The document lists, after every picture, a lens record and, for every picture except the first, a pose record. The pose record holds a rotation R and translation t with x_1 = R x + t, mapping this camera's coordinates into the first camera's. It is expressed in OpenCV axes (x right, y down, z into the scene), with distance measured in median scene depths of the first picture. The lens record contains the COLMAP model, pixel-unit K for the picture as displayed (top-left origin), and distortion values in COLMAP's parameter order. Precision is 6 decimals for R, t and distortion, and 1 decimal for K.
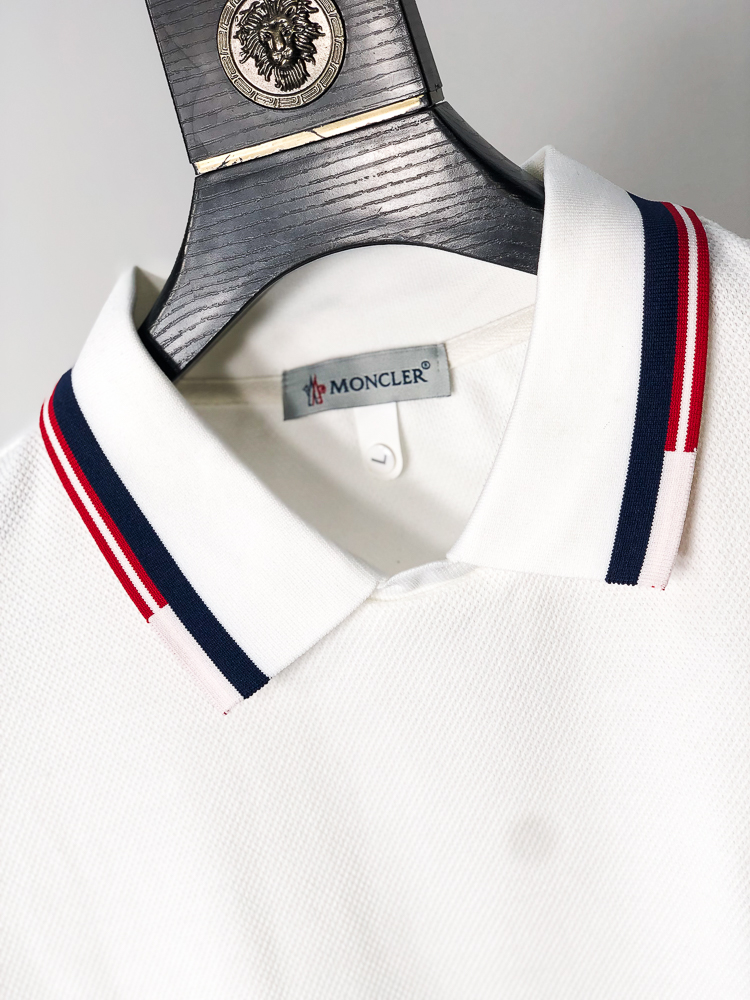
lens RADIAL K [[1506.6, 0, 375.0], [0, 1506.6, 500.0], [0, 0, 1]] dist [-0.027429, 1.210833]
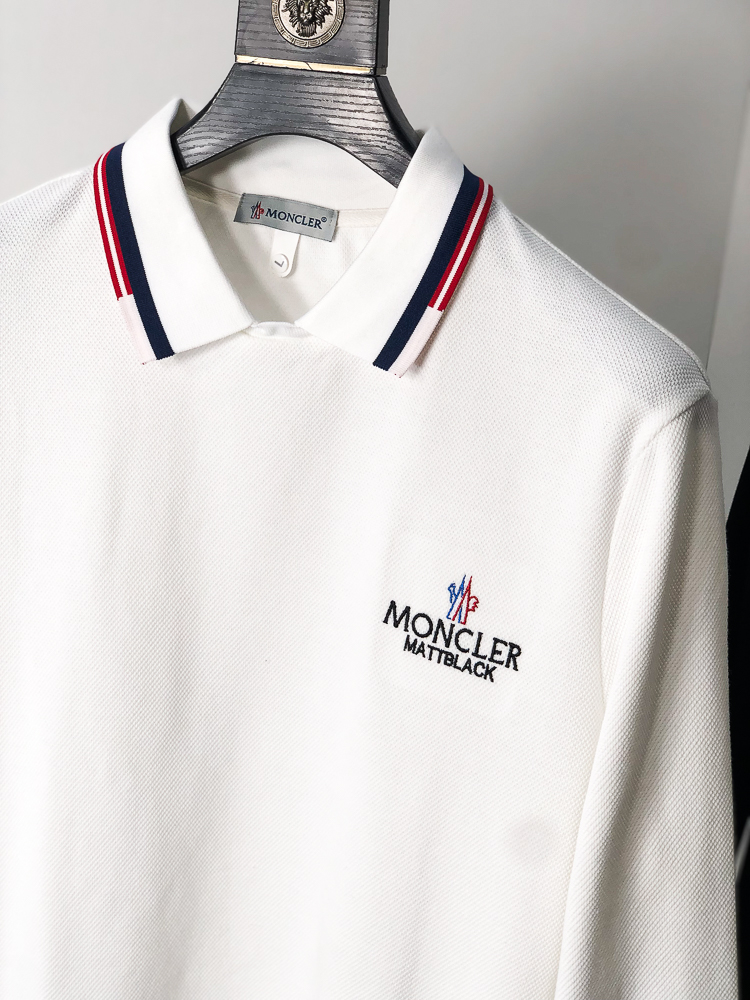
lens RADIAL K [[1513.6, 0, 375.0], [0, 1513.6, 500.0], [0, 0, 1]] dist [0.132000, -0.136731]
pose [[0.934000, 0.349571, 0.073782, 0.075984], [-0.352214, 0.935556, 0.026088, 0.150131], [-0.059907, -0.050353, 0.996933, -0.771557]]
